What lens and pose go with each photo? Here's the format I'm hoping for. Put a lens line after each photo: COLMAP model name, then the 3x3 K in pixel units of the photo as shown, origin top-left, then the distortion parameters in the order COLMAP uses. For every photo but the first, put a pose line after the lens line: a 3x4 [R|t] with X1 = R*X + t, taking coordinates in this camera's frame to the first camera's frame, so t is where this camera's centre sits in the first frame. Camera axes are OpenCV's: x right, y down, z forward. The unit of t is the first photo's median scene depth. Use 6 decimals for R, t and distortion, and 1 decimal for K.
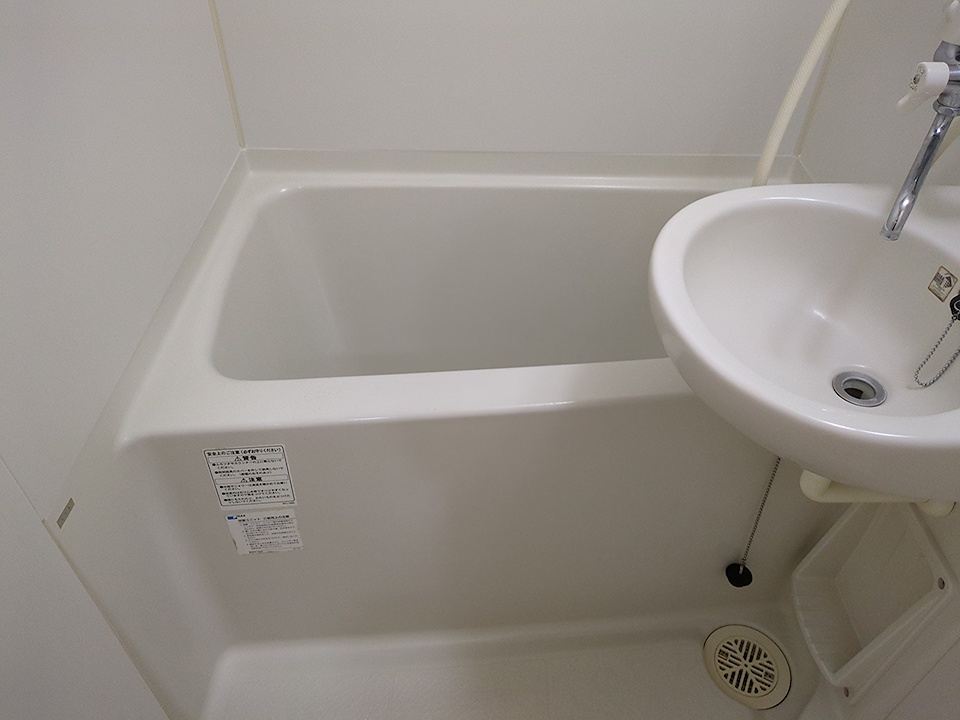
lens RADIAL K [[719.2, 0, 480.0], [0, 719.2, 360.0], [0, 0, 1]] dist [0.020746, -0.008108]
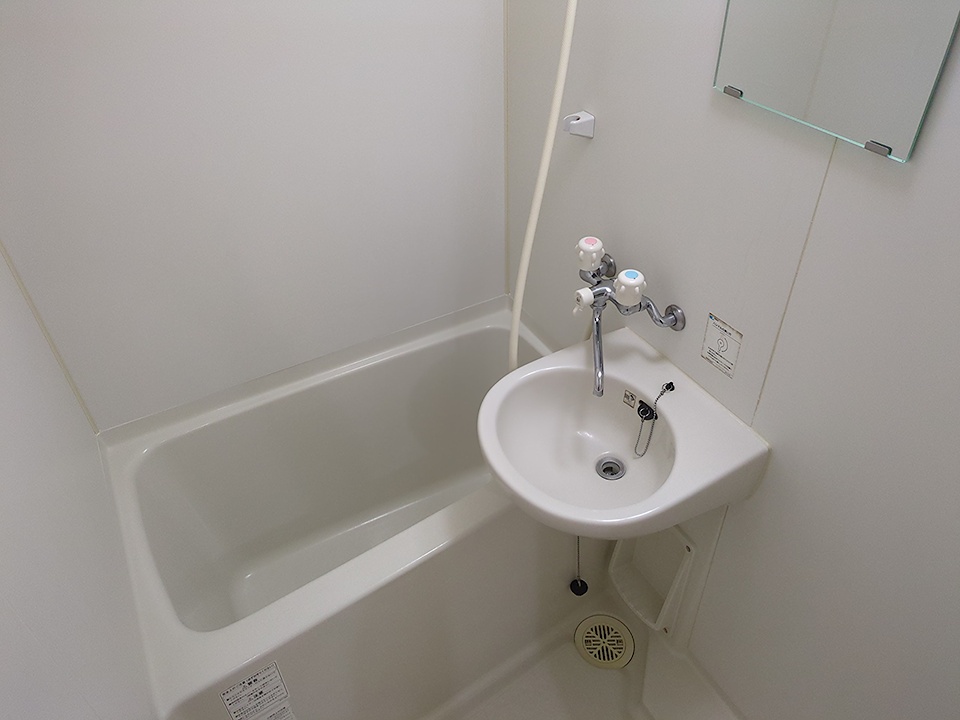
lens RADIAL K [[719.2, 0, 480.0], [0, 719.2, 360.0], [0, 0, 1]] dist [0.020746, -0.008108]
pose [[0.876621, -0.335359, 0.345065, -0.211975], [0.350714, 0.936290, 0.018980, -0.295258], [-0.329446, 0.104381, 0.938387, -0.445379]]
